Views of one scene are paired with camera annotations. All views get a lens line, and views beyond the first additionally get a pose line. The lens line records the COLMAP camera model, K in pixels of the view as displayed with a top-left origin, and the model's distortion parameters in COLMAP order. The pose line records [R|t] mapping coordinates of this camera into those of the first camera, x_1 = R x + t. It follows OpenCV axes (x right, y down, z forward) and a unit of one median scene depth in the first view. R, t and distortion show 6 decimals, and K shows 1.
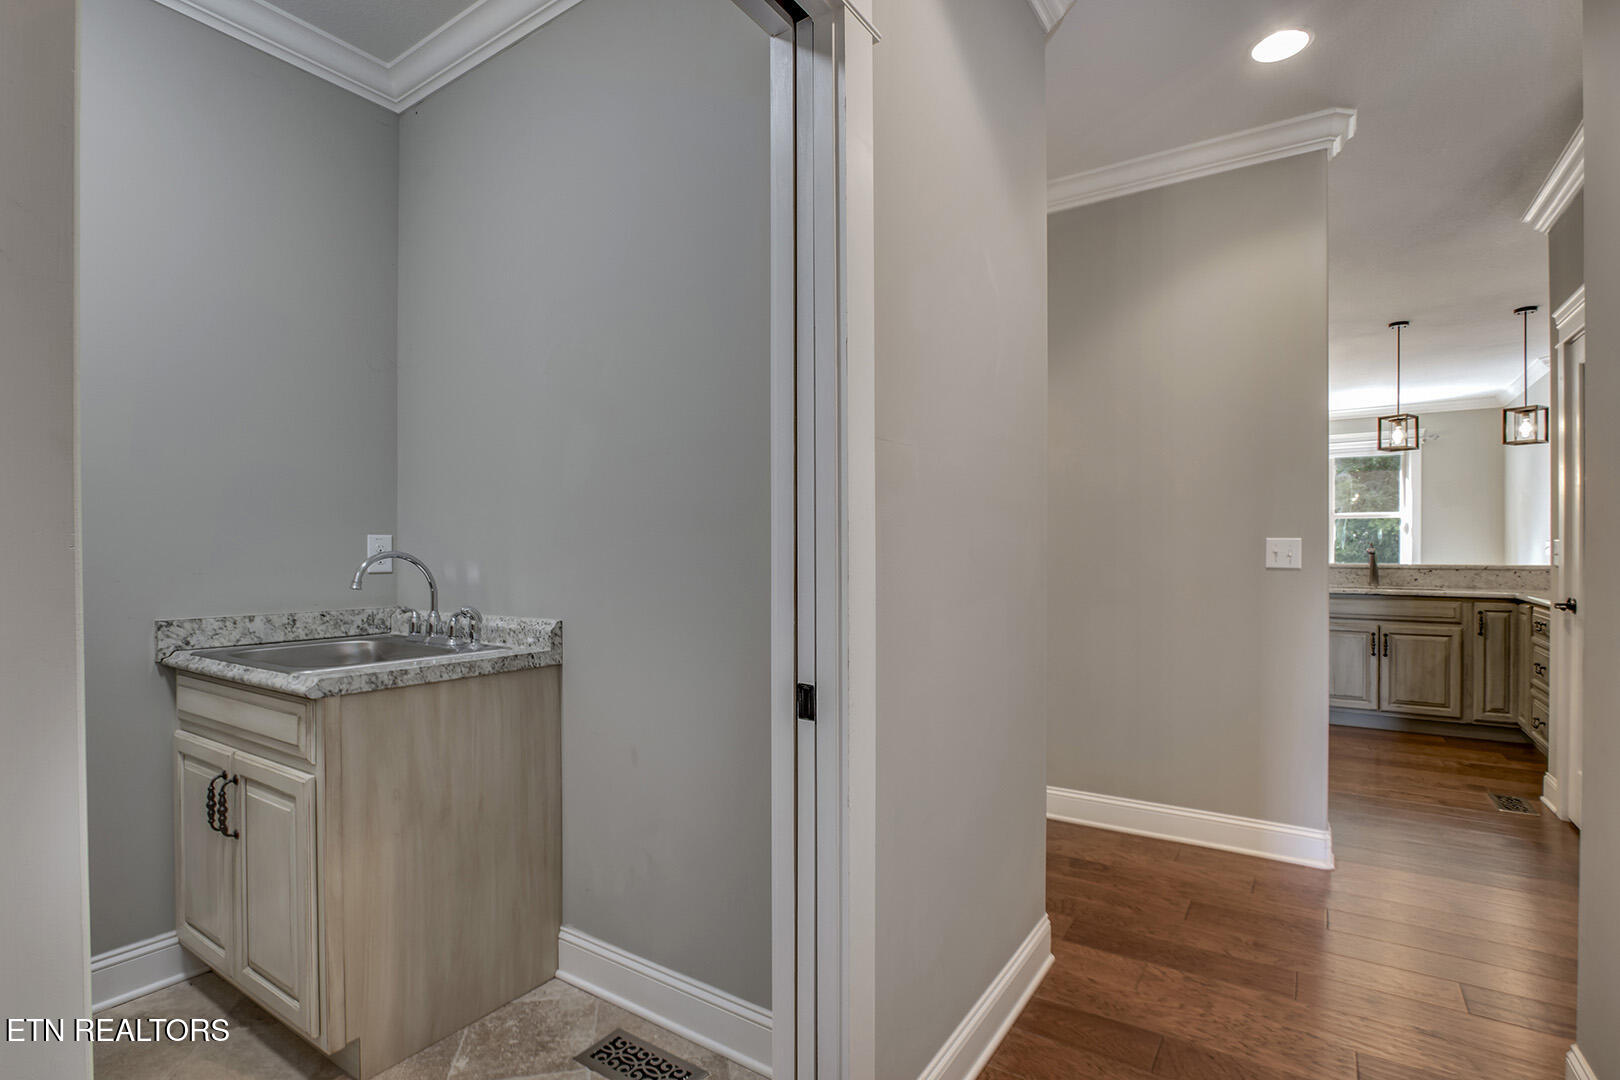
lens RADIAL K [[762.8, 0, 808.2], [0, 762.8, 543.0], [0, 0, 1]] dist [-0.023667, 0.002601]
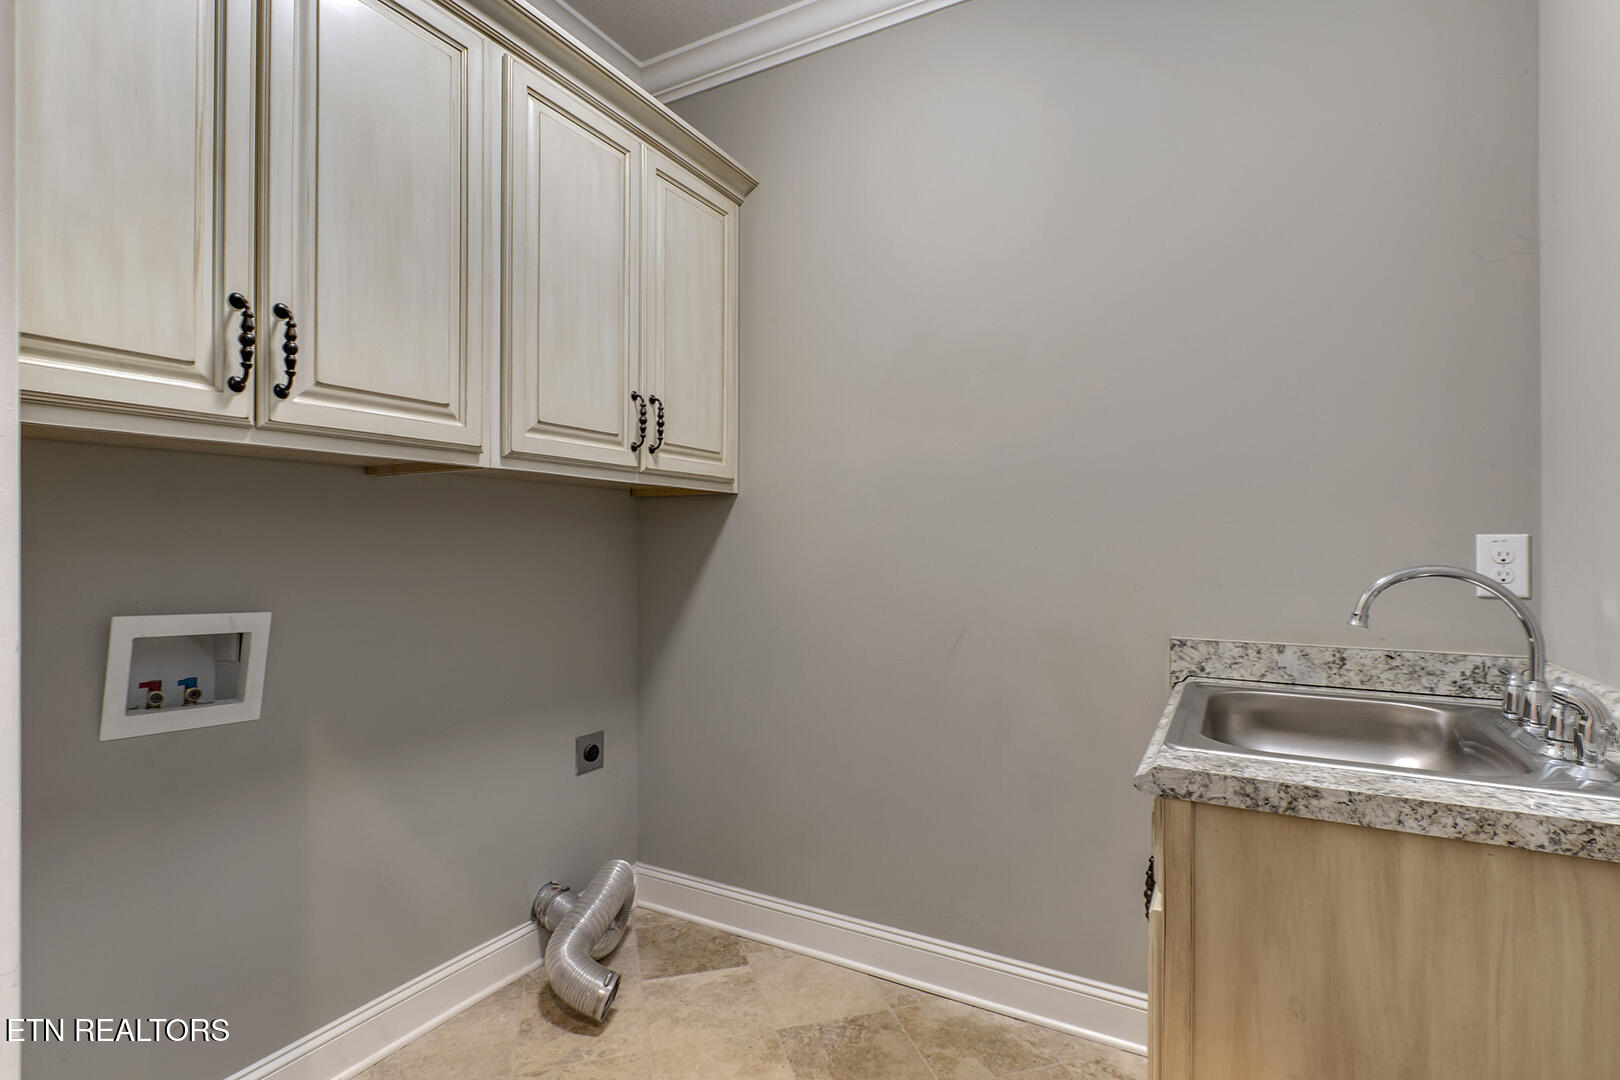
lens RADIAL K [[762.8, 0, 813.6], [0, 762.8, 546.3], [0, 0, 1]] dist [-0.023667, 0.002601]
pose [[0.075713, 0.000894, -0.997129, -0.020731], [0.006554, 0.999978, 0.001394, -0.006977], [0.997108, -0.006641, 0.075705, 0.499743]]
